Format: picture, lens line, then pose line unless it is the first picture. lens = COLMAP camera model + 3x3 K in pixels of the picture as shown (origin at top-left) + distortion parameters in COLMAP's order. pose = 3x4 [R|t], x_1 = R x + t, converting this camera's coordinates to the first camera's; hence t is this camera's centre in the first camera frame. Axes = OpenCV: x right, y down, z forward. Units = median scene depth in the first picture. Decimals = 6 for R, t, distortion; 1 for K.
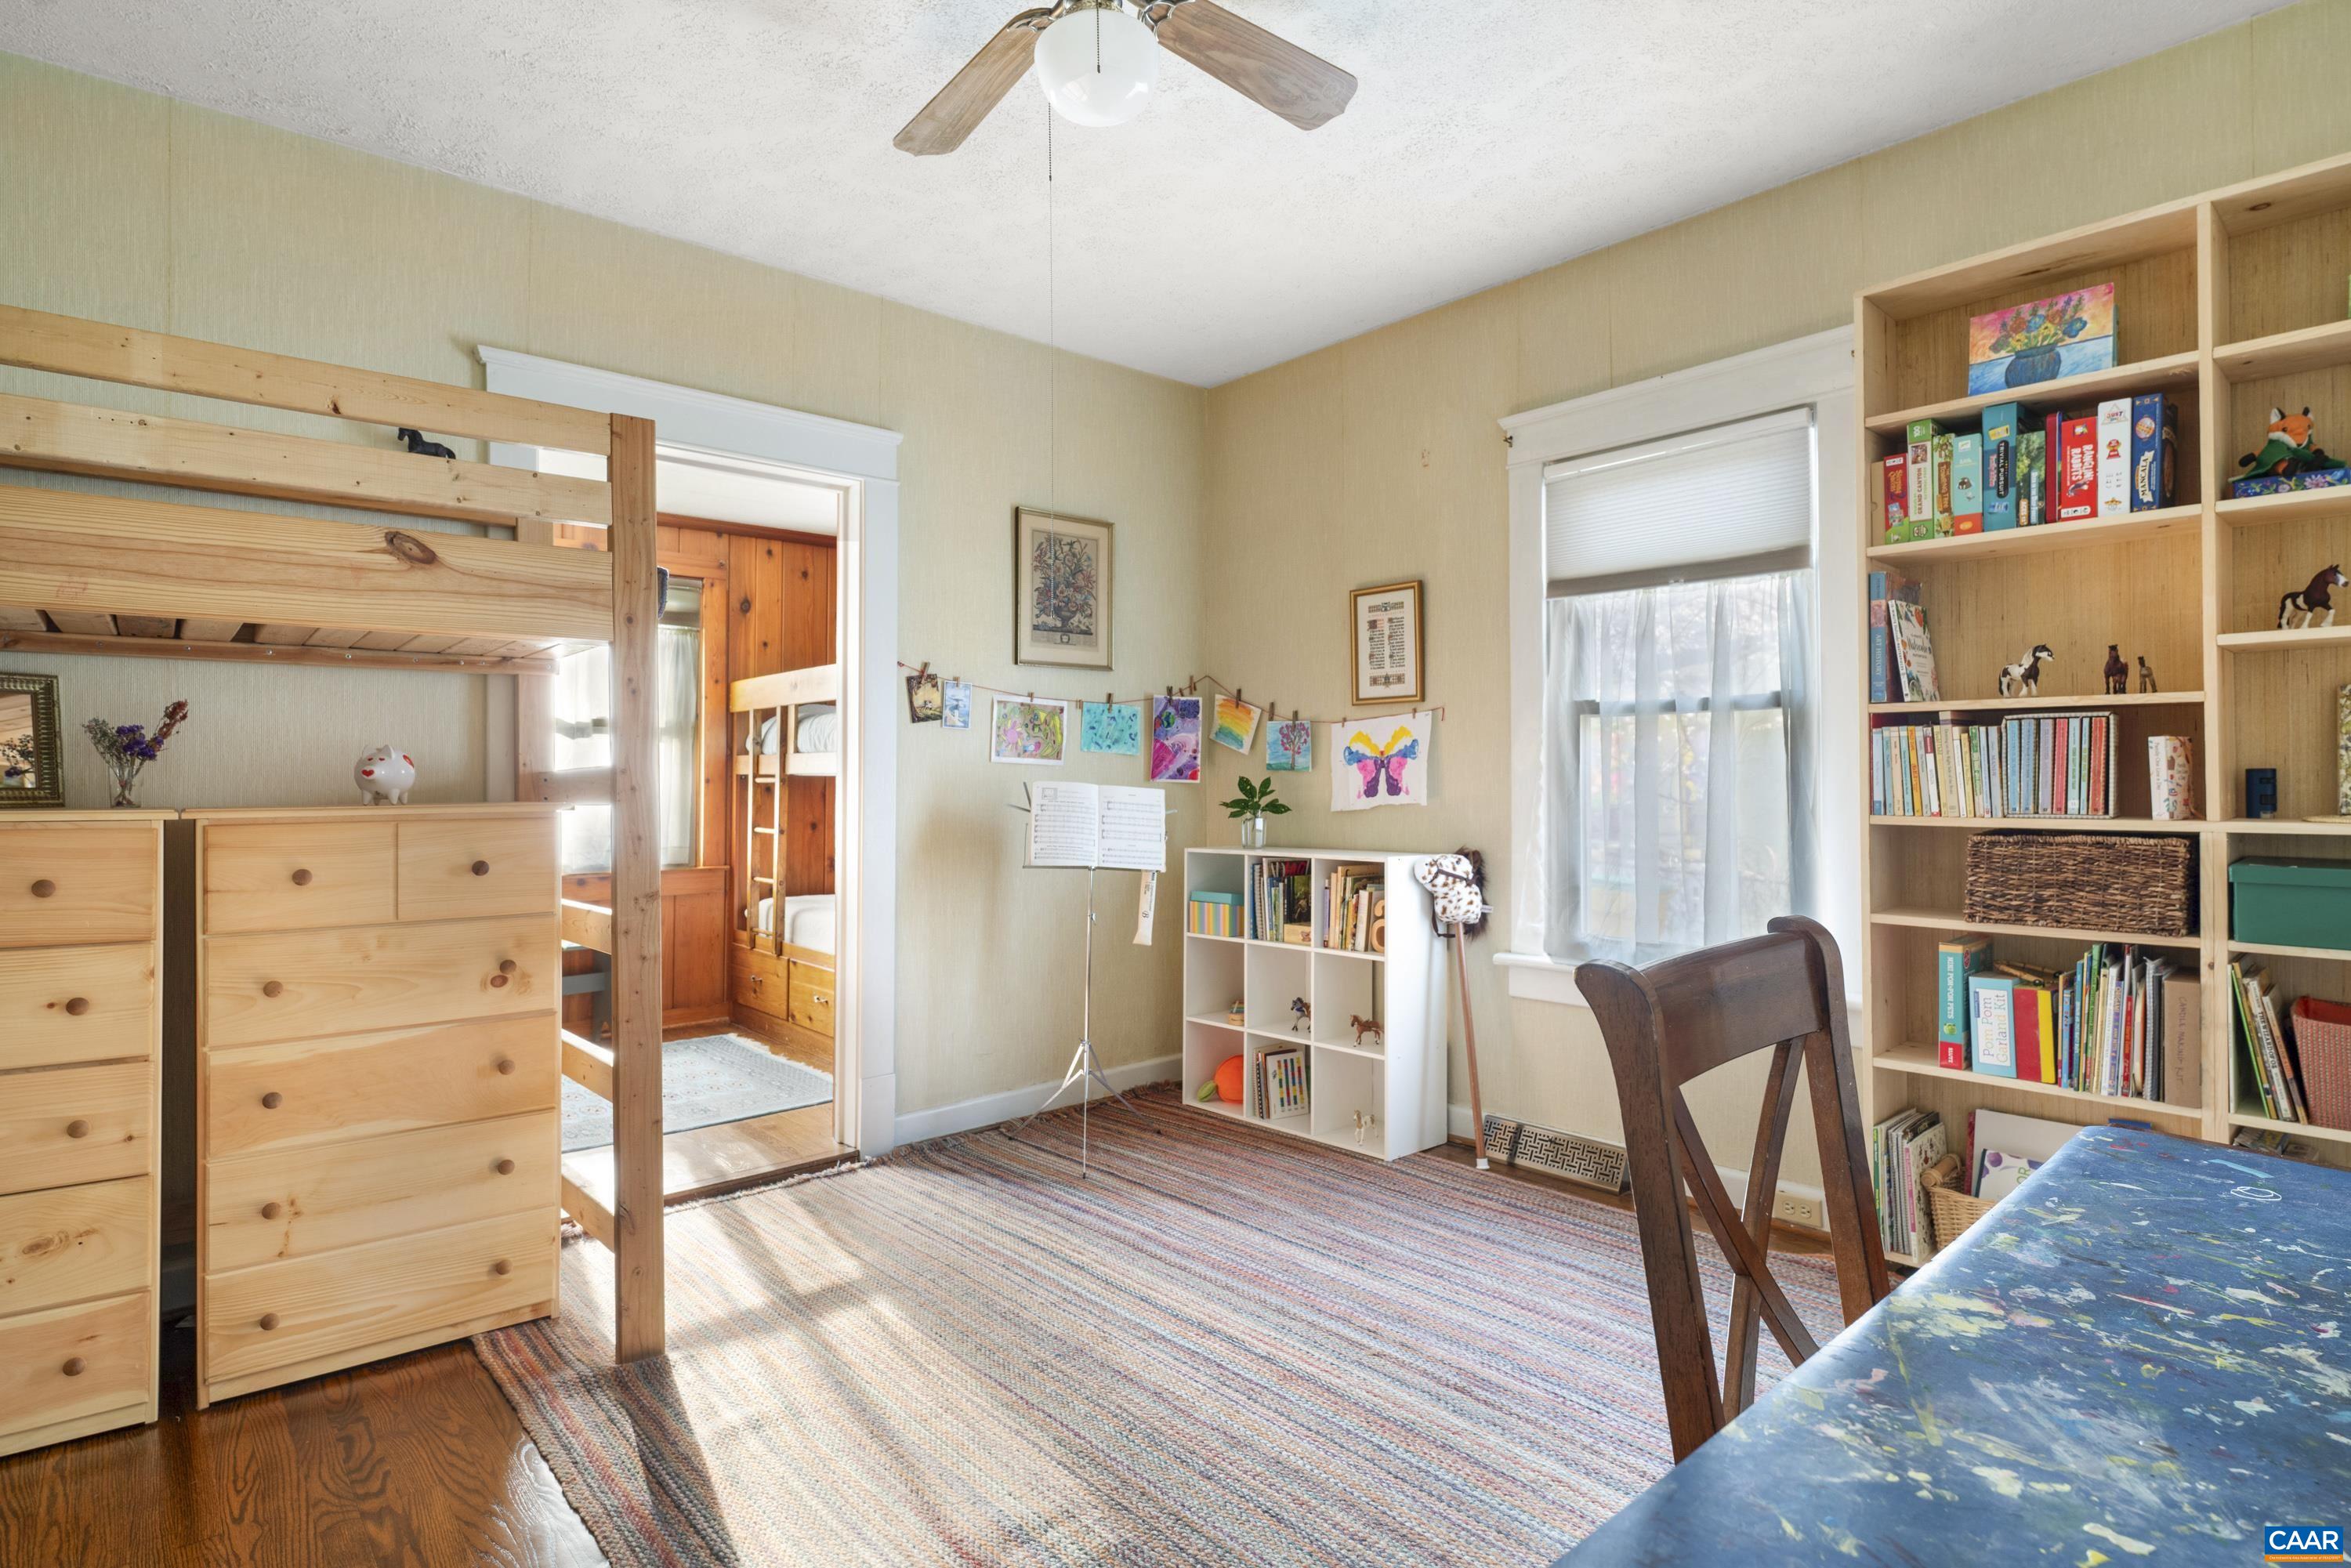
lens RADIAL K [[1241.3, 0, 1184.0], [0, 1241.3, 786.1], [0, 0, 1]] dist [-0.005516, 0.001433]
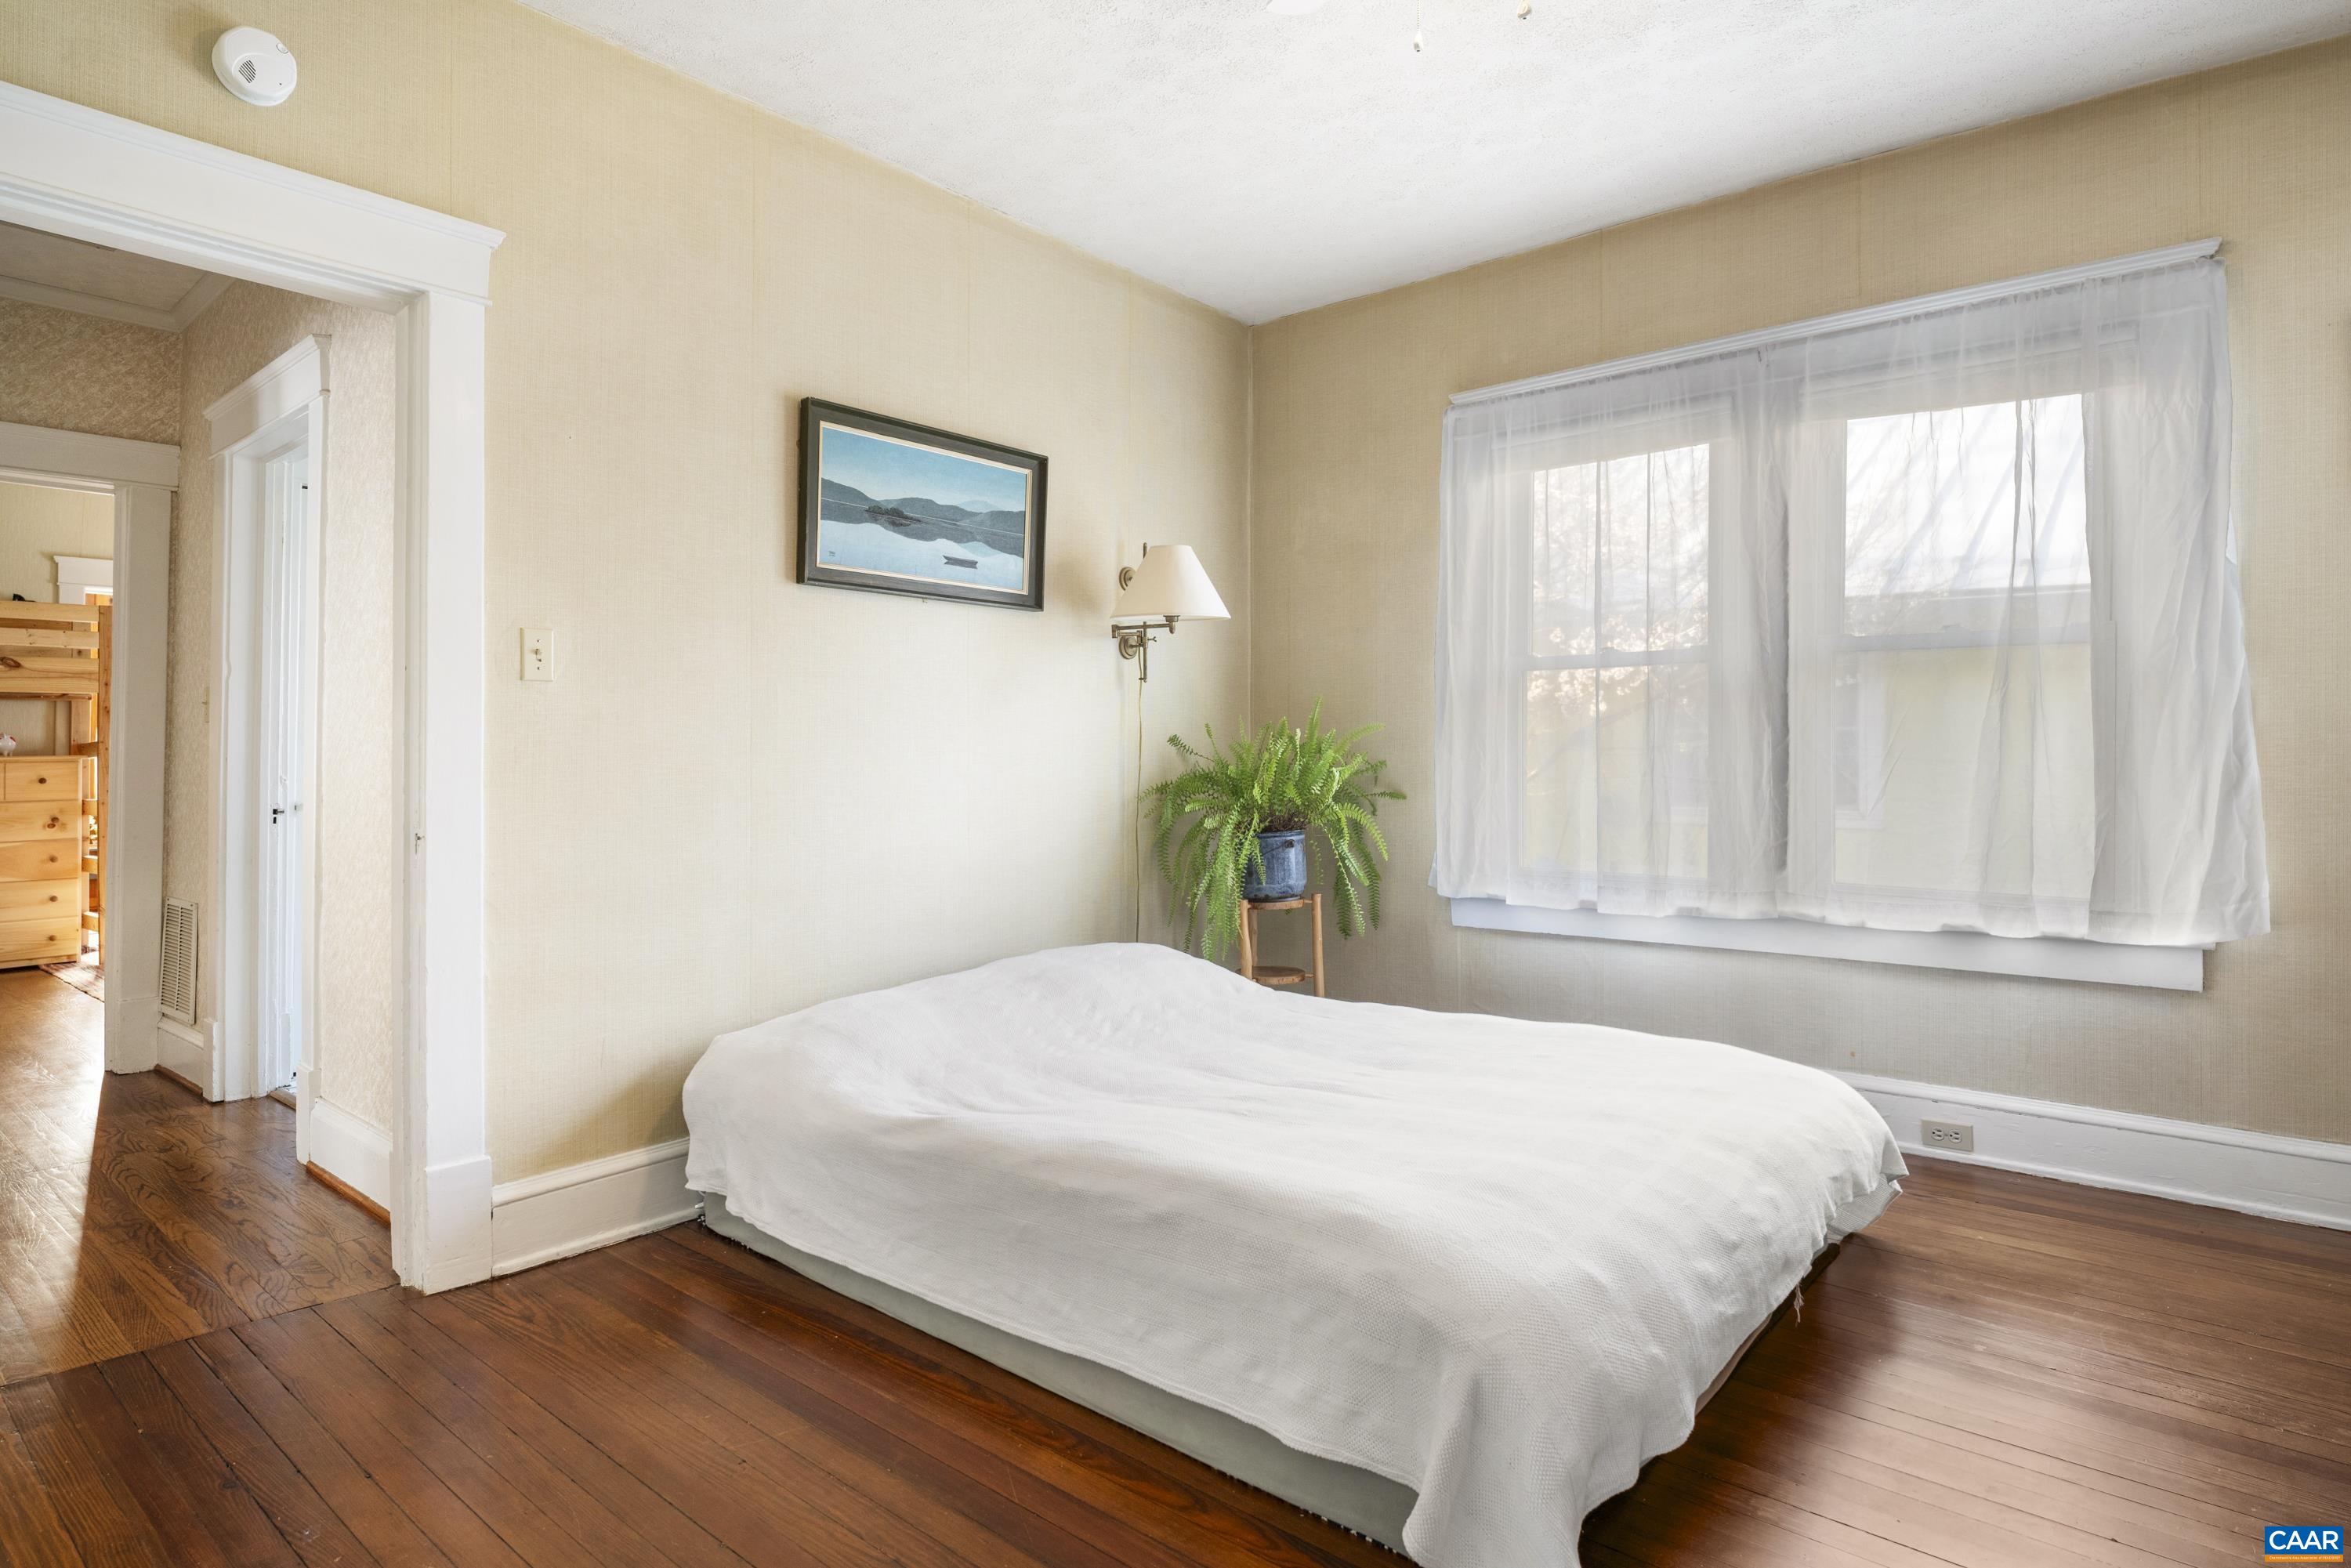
lens RADIAL K [[1241.3, 0, 1170.0], [0, 1241.3, 770.9], [0, 0, 1]] dist [-0.005516, 0.001433]
pose [[0.989245, 0.008313, 0.146033, 1.351398], [-0.009595, 0.999921, 0.008079, 0.001195], [-0.145954, -0.009393, 0.989247, -1.854430]]
